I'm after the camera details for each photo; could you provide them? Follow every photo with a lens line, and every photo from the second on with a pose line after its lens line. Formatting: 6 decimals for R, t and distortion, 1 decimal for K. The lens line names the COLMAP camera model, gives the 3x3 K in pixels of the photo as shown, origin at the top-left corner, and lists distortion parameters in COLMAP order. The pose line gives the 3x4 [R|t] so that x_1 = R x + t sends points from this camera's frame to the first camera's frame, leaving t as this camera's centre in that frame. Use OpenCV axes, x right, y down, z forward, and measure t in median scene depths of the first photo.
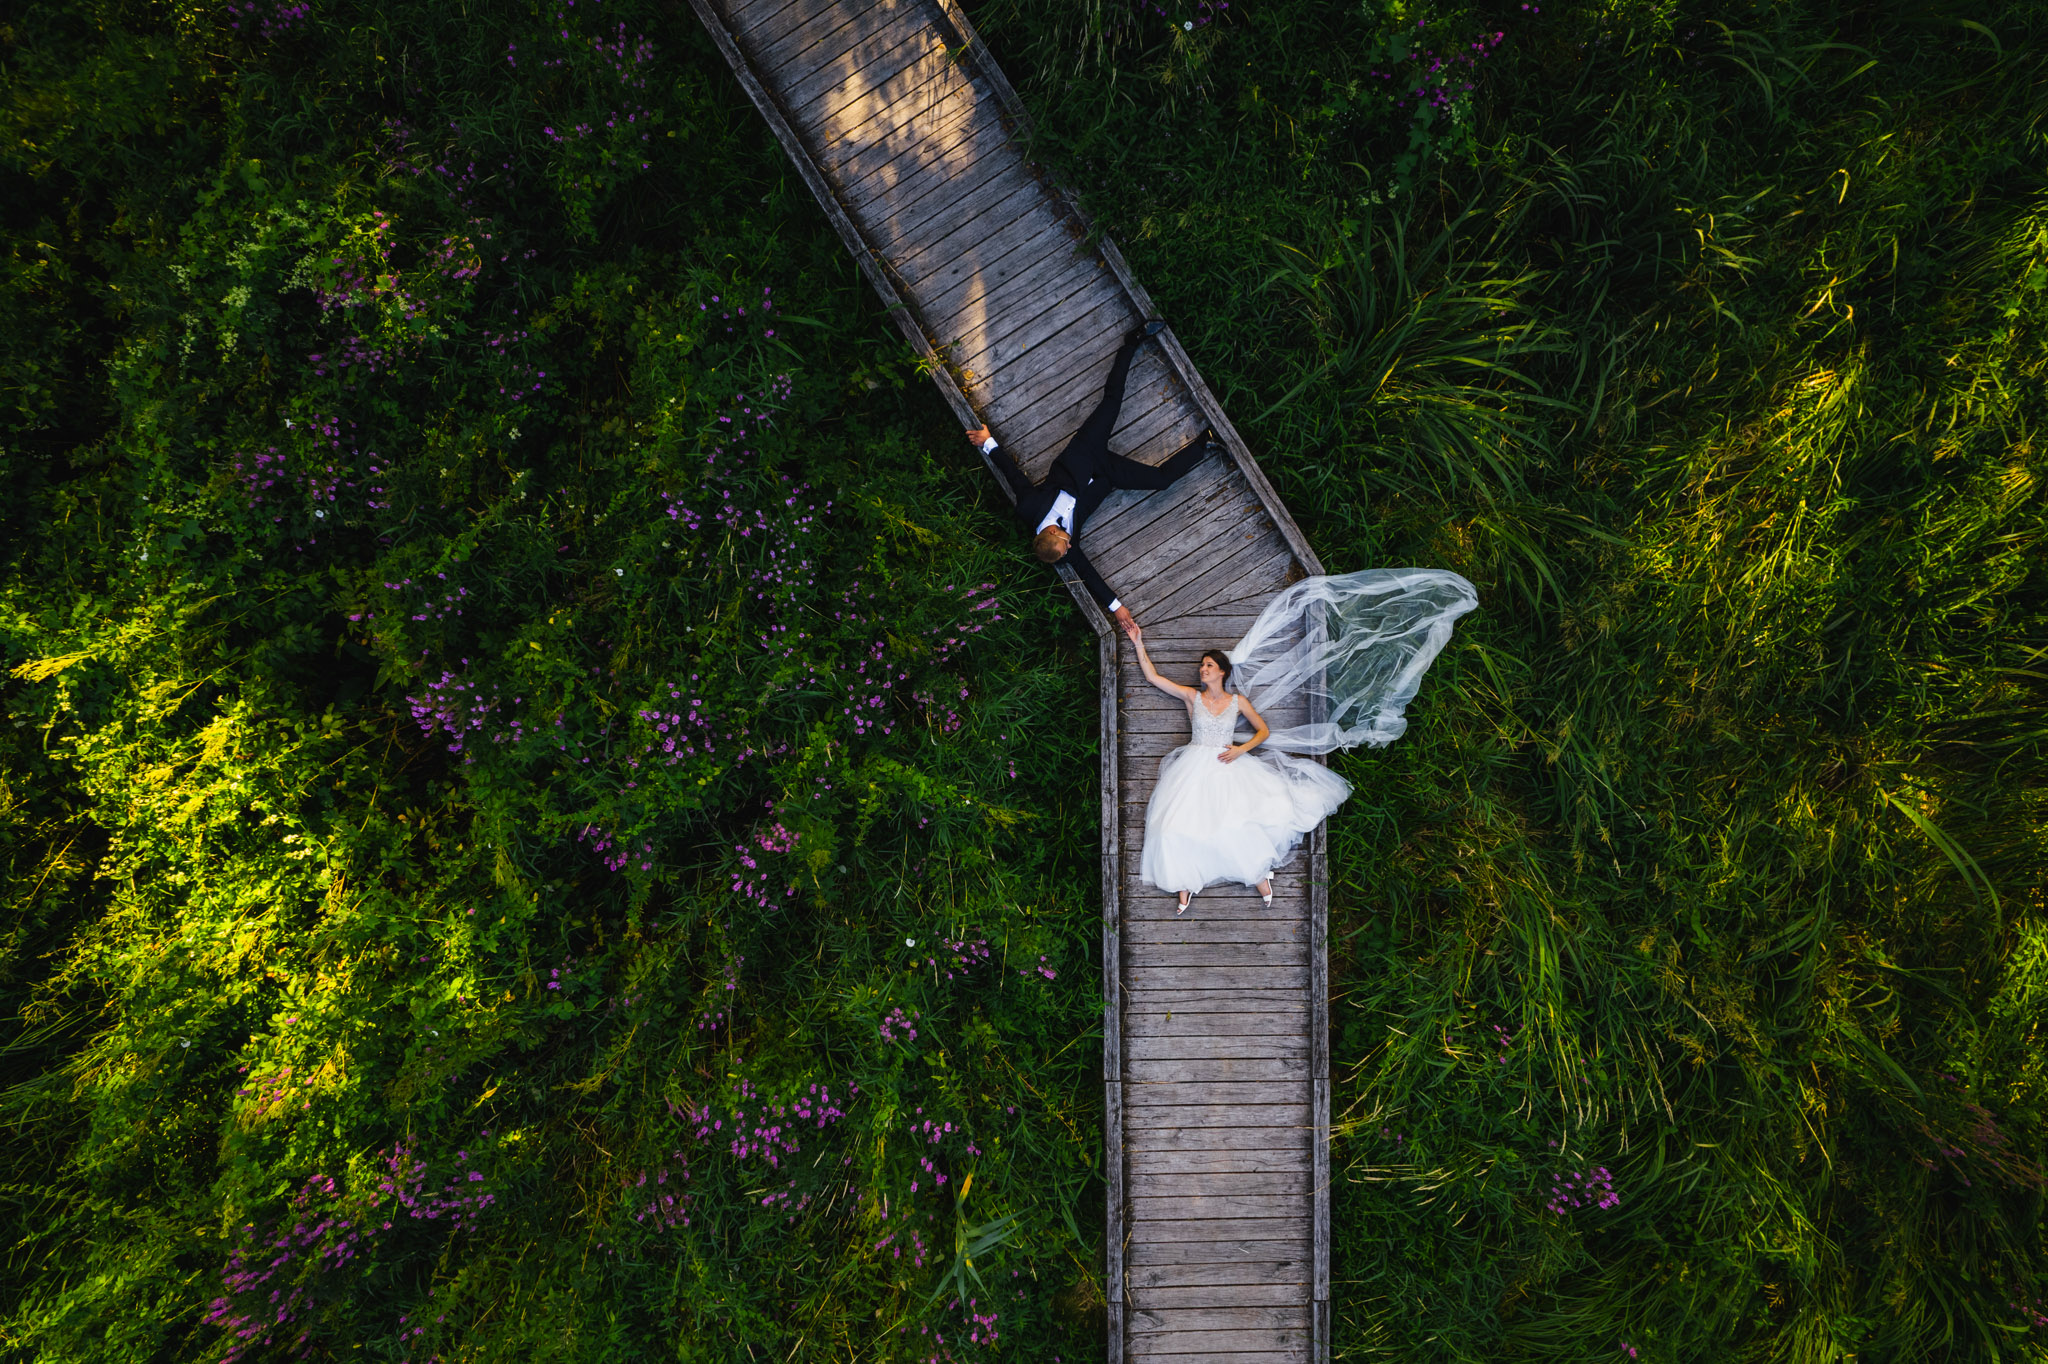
lens RADIAL K [[1316.1, 0, 1017.2], [0, 1316.1, 685.5], [0, 0, 1]] dist [-0.127856, 0.098754]
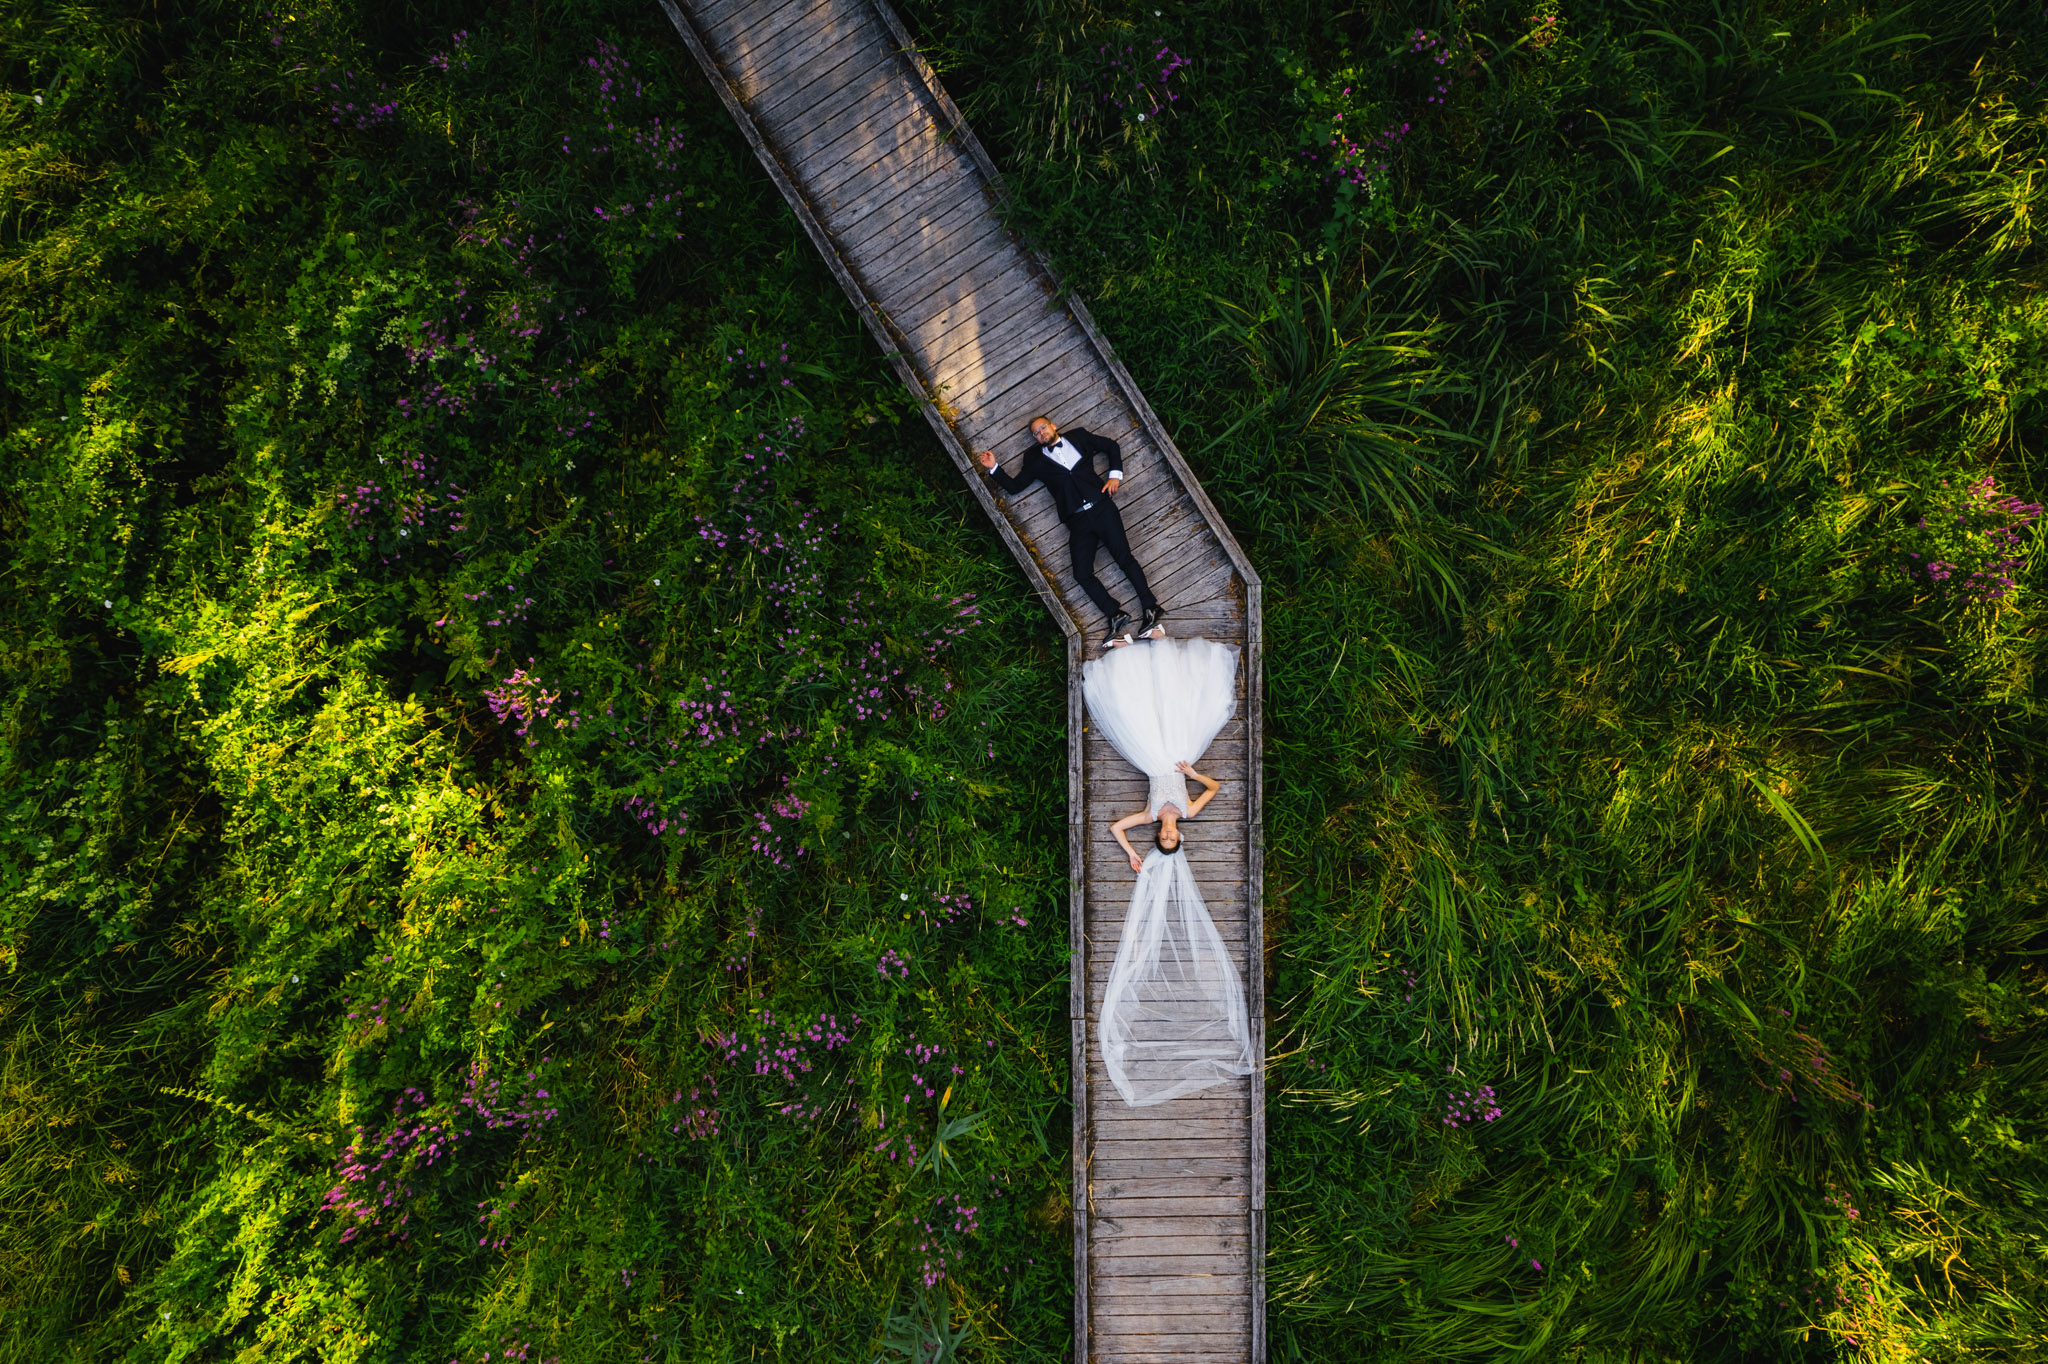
lens RADIAL K [[1391.8, 0, 1024.0], [0, 1391.8, 682.0], [0, 0, 1]] dist [-0.128233, 0.096121]
pose [[0.999986, 0.001760, 0.004920, 0.018799], [-0.001784, 0.999986, 0.004946, -0.003559], [-0.004911, -0.004955, 0.999976, -0.238460]]
